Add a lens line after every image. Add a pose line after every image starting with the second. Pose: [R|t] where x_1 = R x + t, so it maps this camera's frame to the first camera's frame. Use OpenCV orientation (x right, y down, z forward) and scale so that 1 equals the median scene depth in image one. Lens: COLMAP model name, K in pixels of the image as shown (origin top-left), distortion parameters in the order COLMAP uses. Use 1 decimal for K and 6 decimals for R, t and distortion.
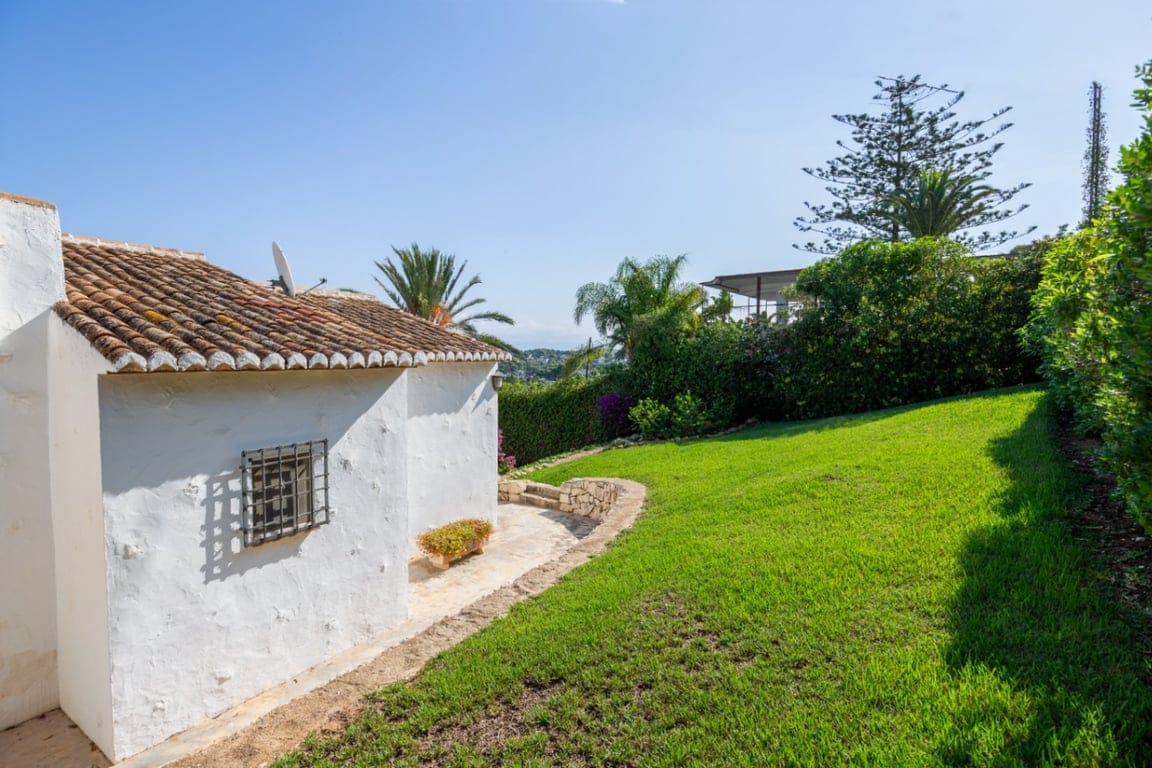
lens RADIAL K [[545.7, 0, 577.9], [0, 545.7, 380.0], [0, 0, 1]] dist [-0.040090, 0.006840]
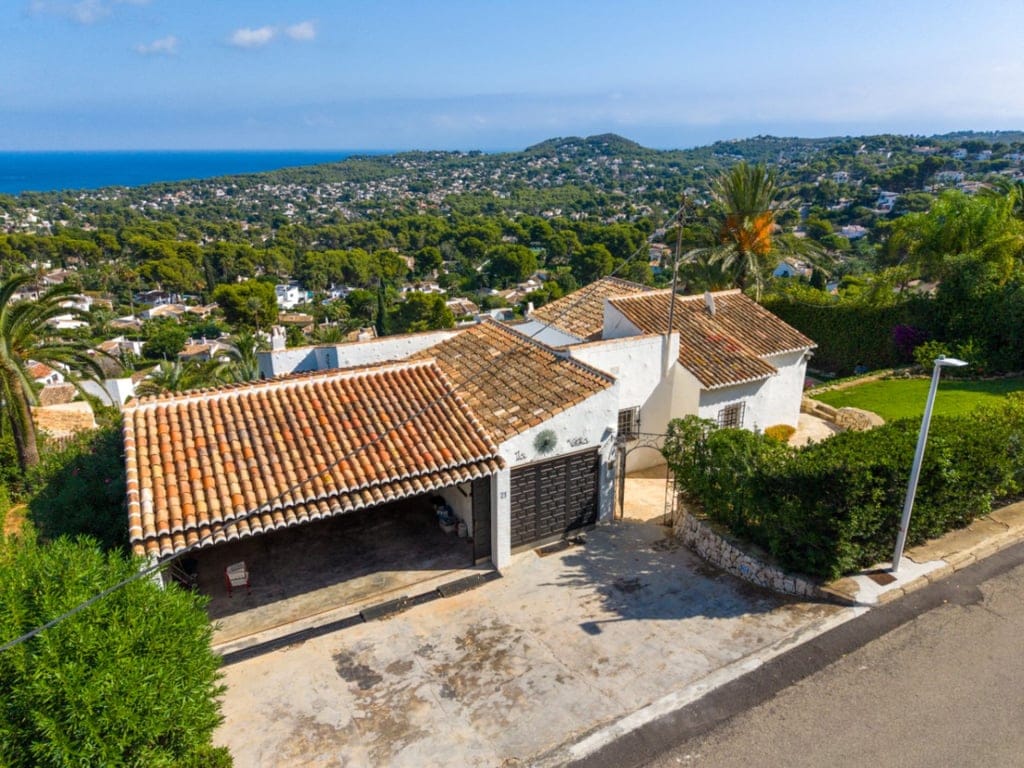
lens RADIAL K [[676.8, 0, 527.2], [0, 676.8, 382.3], [0, 0, 1]] dist [0.032603, -0.028750]
pose [[0.866400, 0.160218, -0.472950, 0.118301], [-0.021787, 0.958356, 0.284744, -0.472150], [0.498875, -0.236398, 0.833810, -1.245860]]
